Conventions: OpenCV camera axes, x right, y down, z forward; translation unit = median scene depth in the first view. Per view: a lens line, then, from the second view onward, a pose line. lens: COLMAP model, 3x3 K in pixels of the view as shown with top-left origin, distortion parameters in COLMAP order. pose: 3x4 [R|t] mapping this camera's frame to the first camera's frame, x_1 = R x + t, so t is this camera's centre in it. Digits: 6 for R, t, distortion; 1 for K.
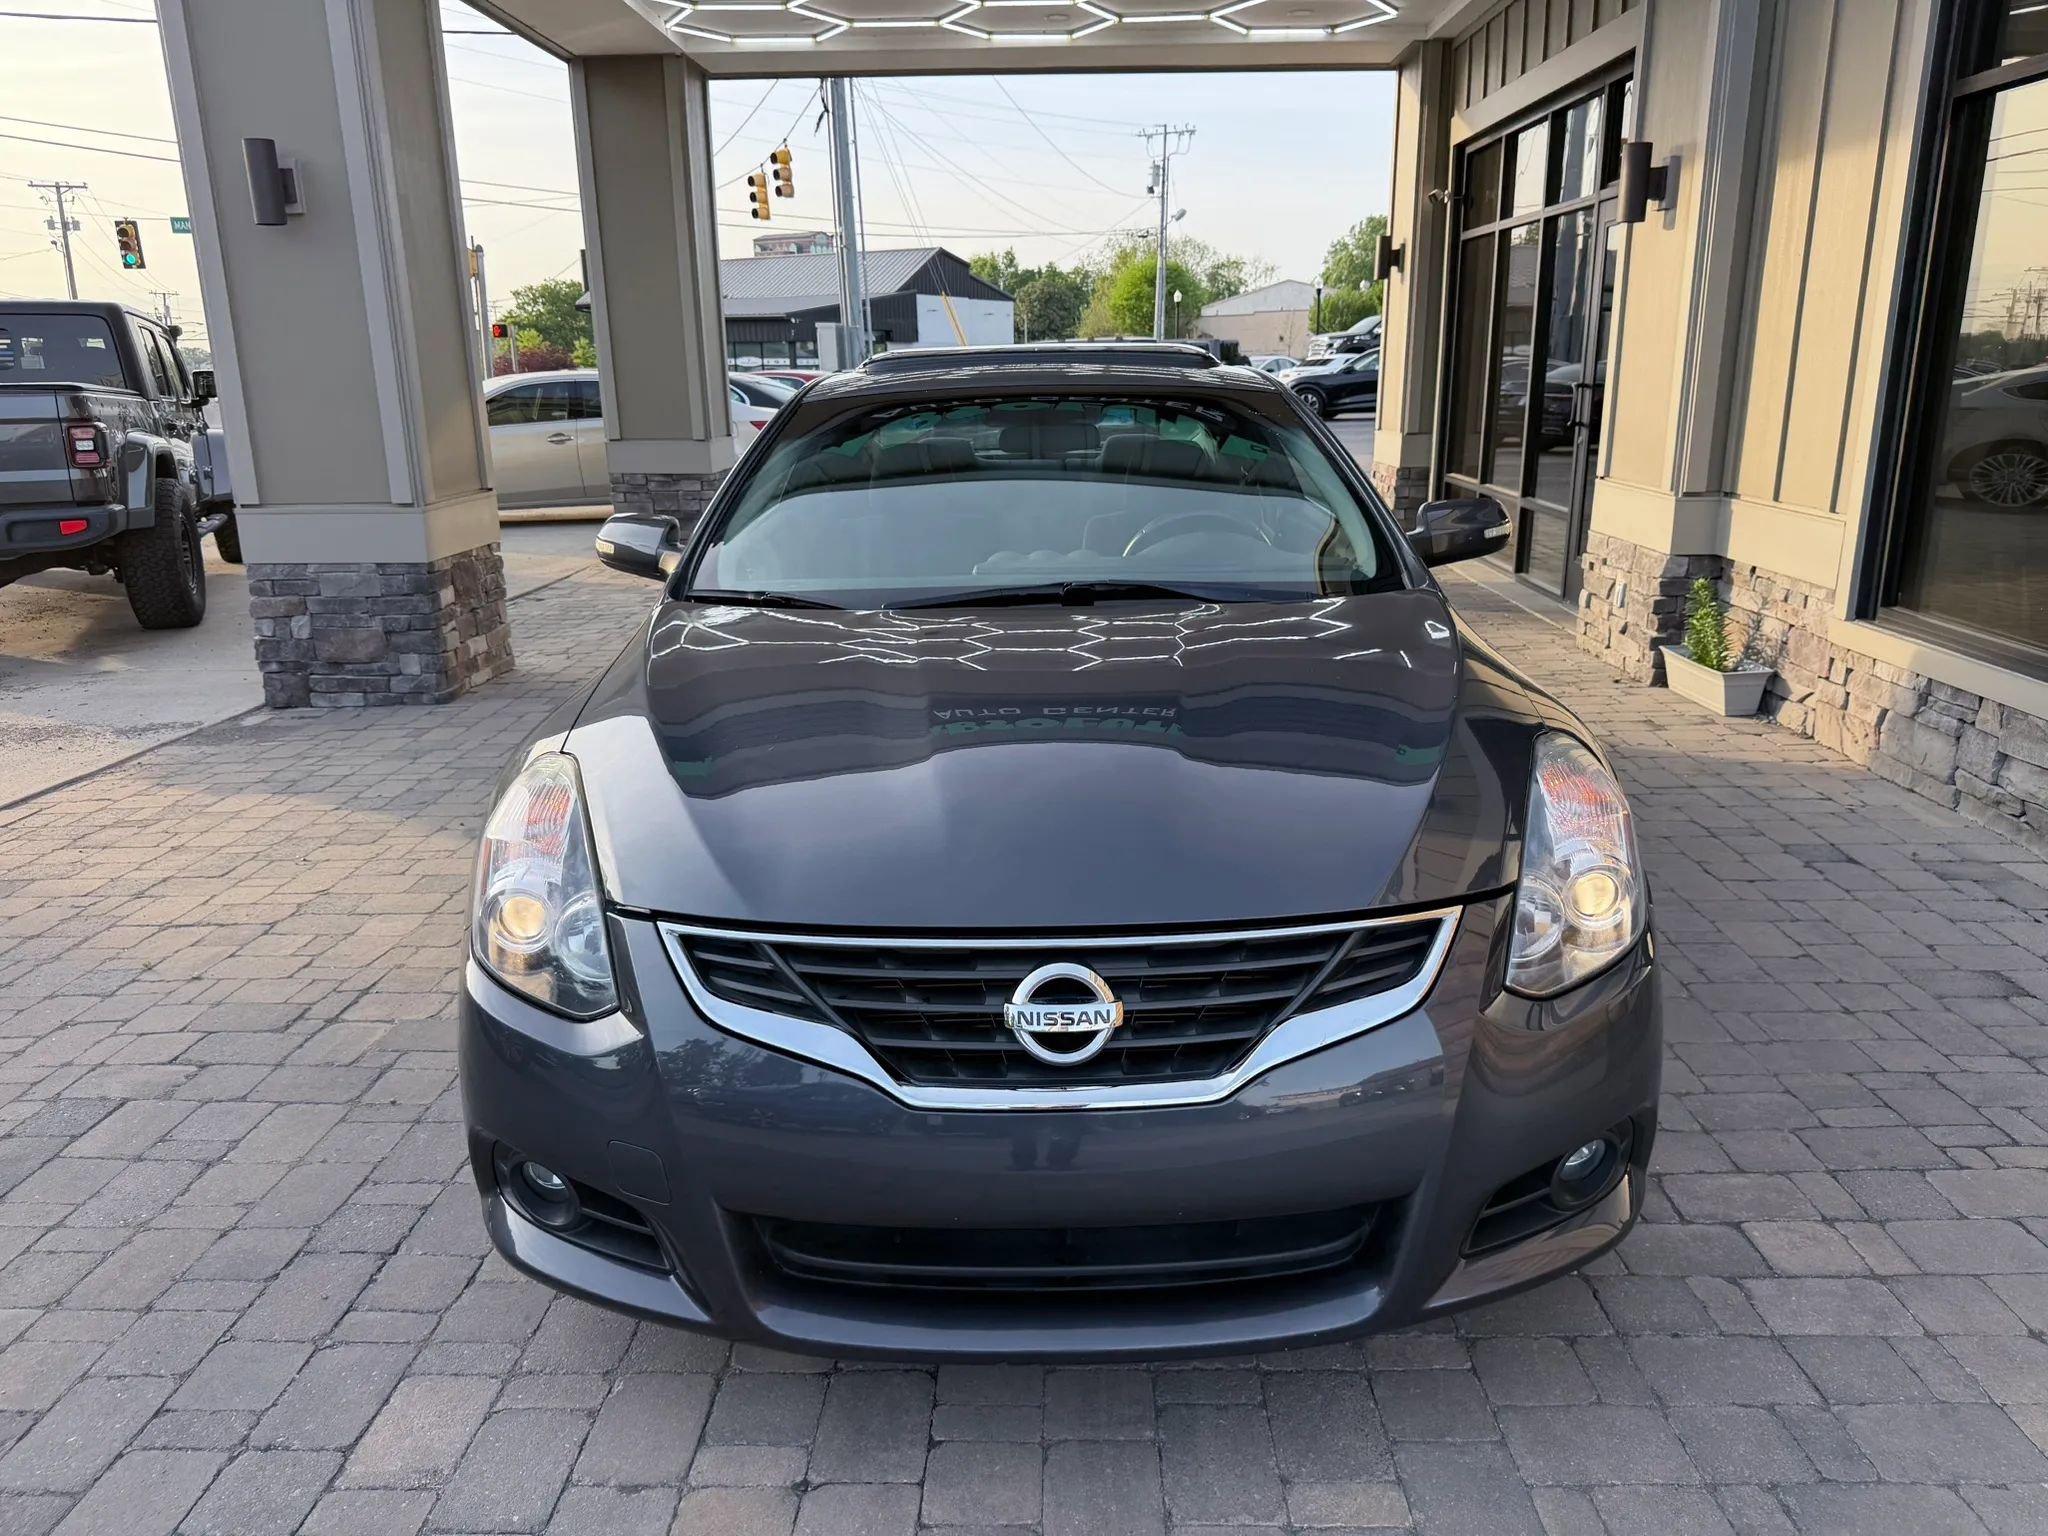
lens RADIAL K [[1462.7, 0, 1022.9], [0, 1462.7, 769.8], [0, 0, 1]] dist [0.009480, -0.017942]
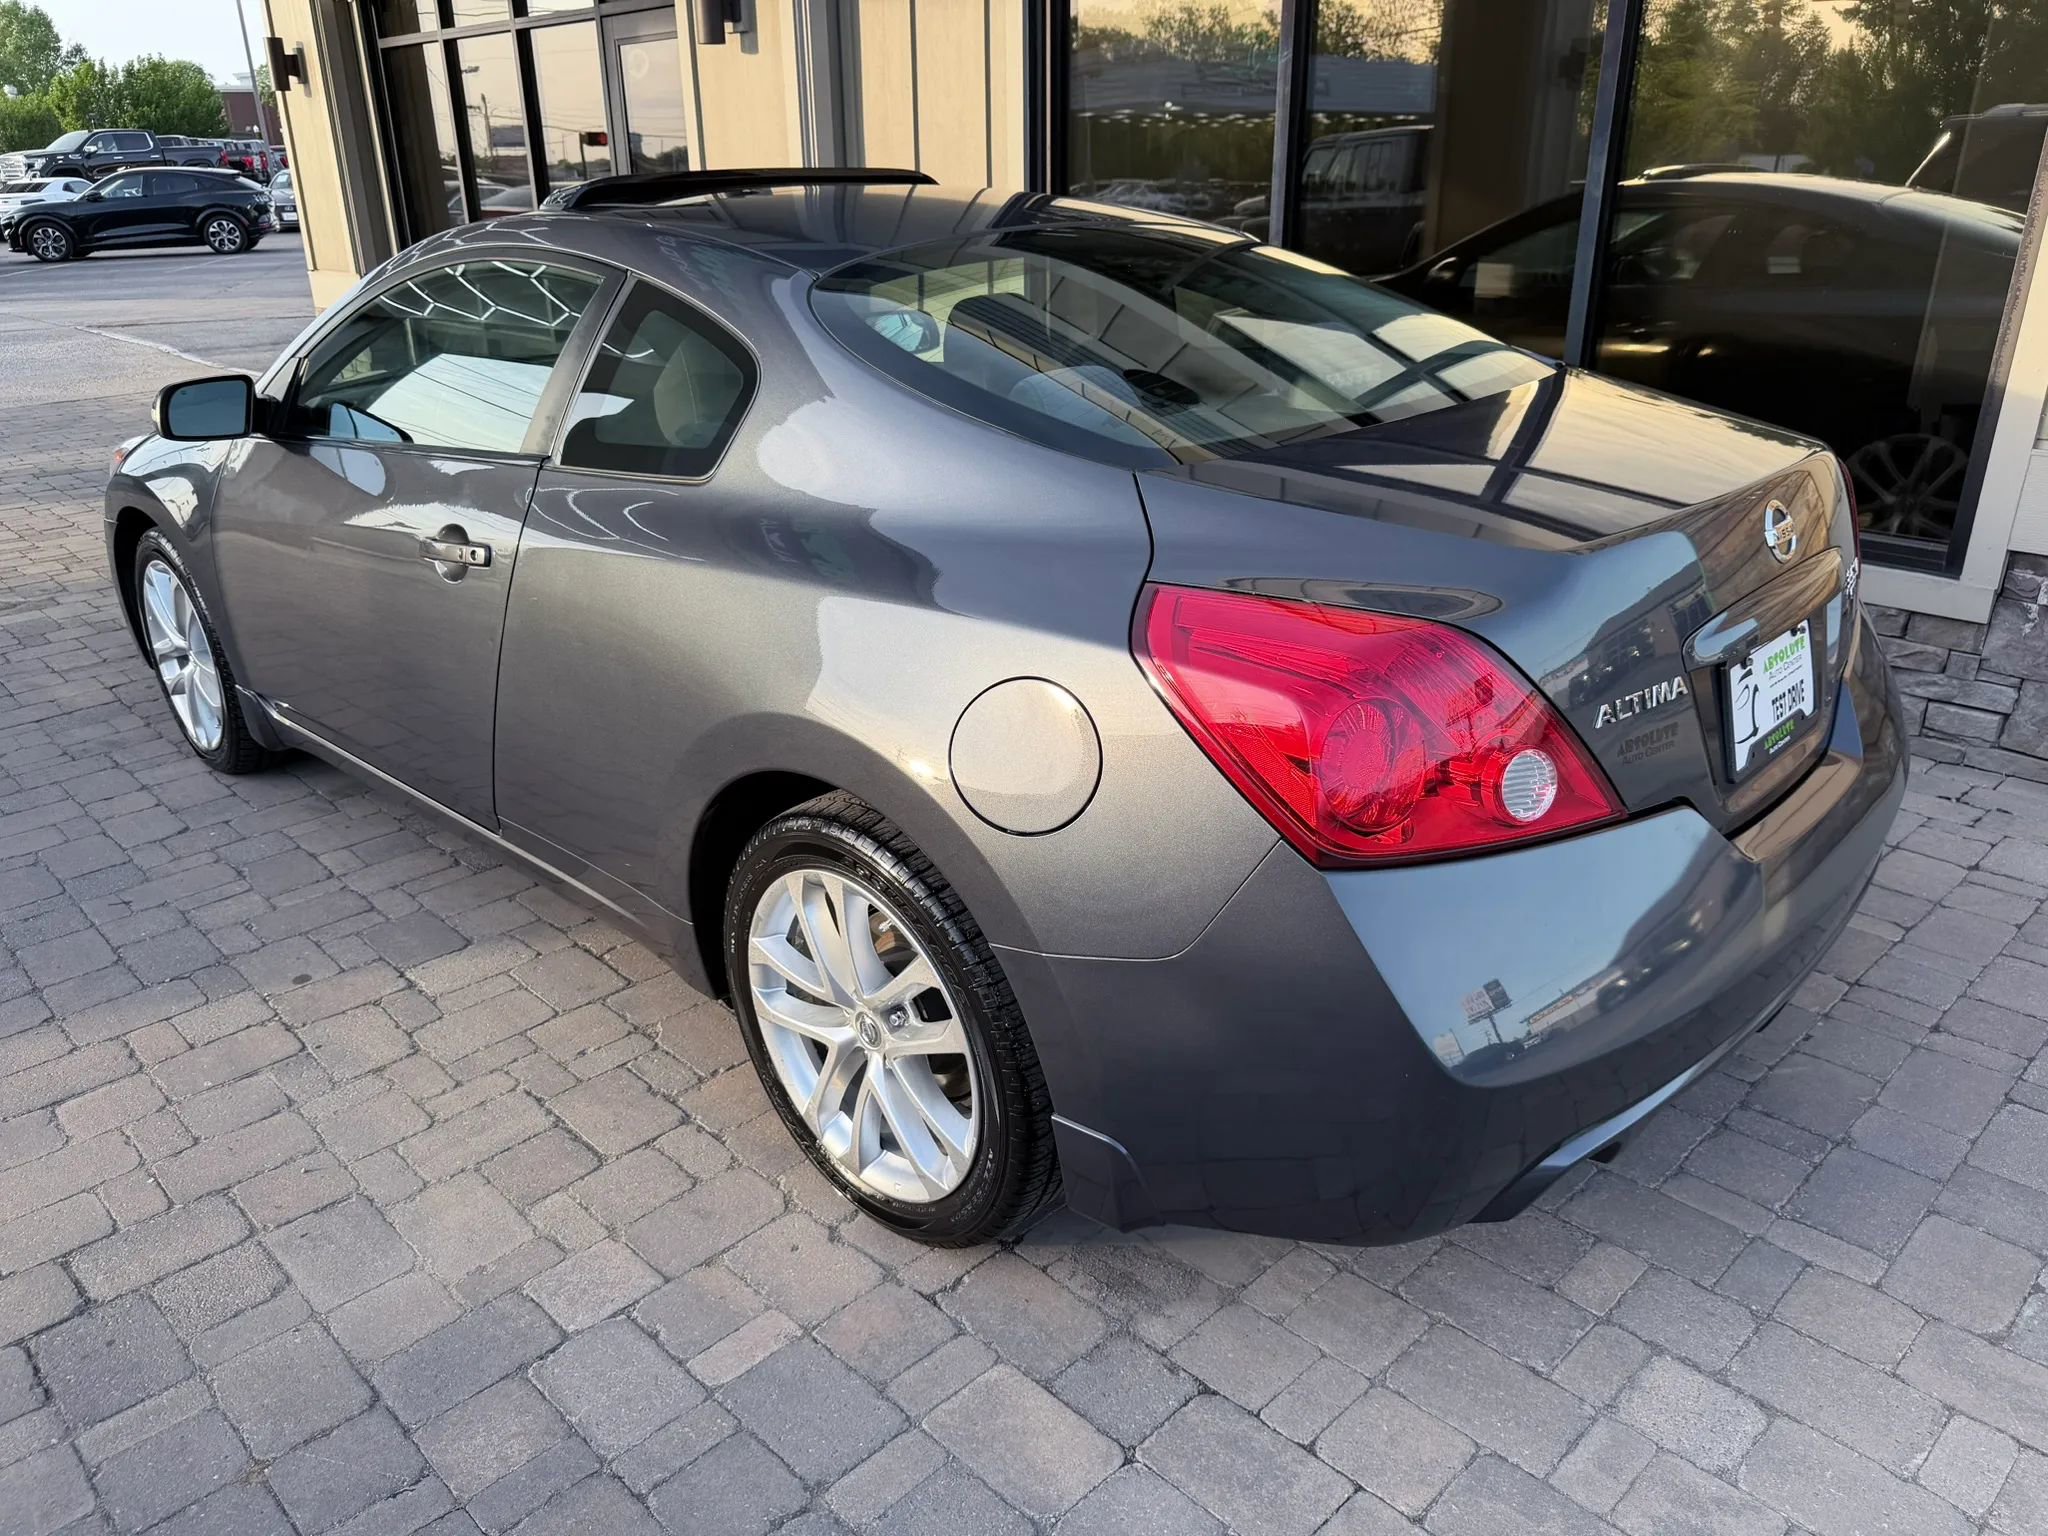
lens RADIAL K [[1462.7, 0, 1028.7], [0, 1462.7, 787.5], [0, 0, 1]] dist [0.009480, -0.017942]
pose [[0.703637, -0.273462, 0.655830, -0.621671], [0.193493, 0.961839, 0.193460, -0.136896], [-0.683707, -0.009227, 0.729699, 0.422040]]
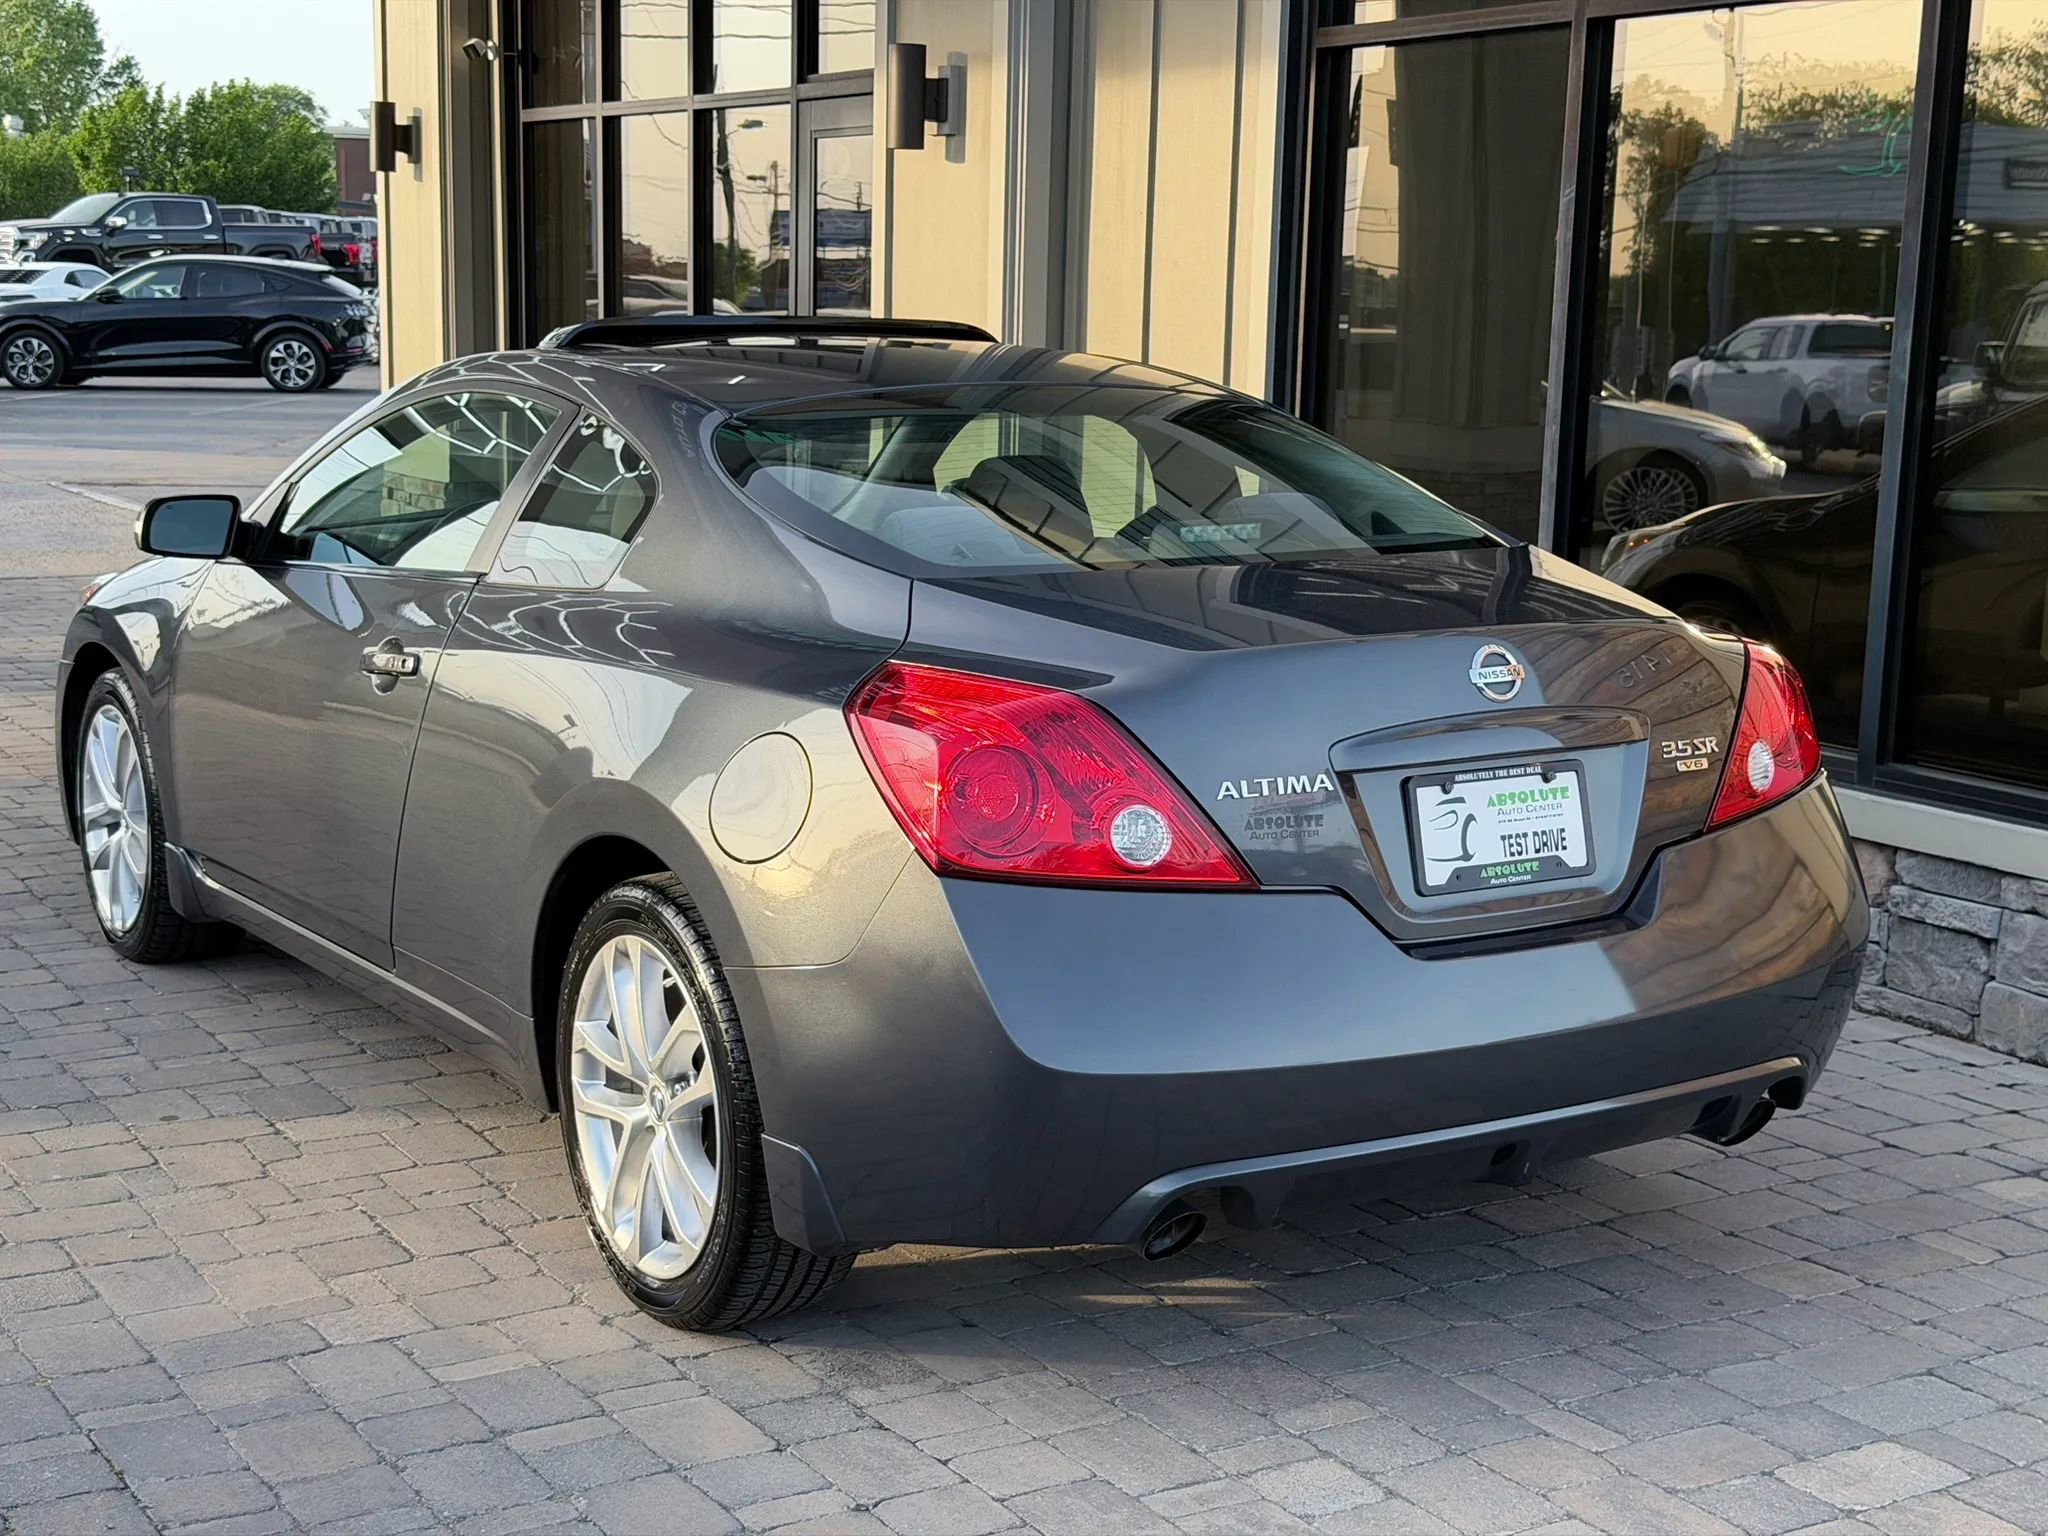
lens RADIAL K [[2869.6, 0, 1062.9], [0, 2869.6, 823.7], [0, 0, 1]] dist [0.065395, 0.000000]
pose [[0.841831, -0.063741, 0.535964, -0.899410], [0.109301, 0.992561, -0.053636, 0.117084], [-0.528558, 0.103734, 0.842536, -0.570433]]
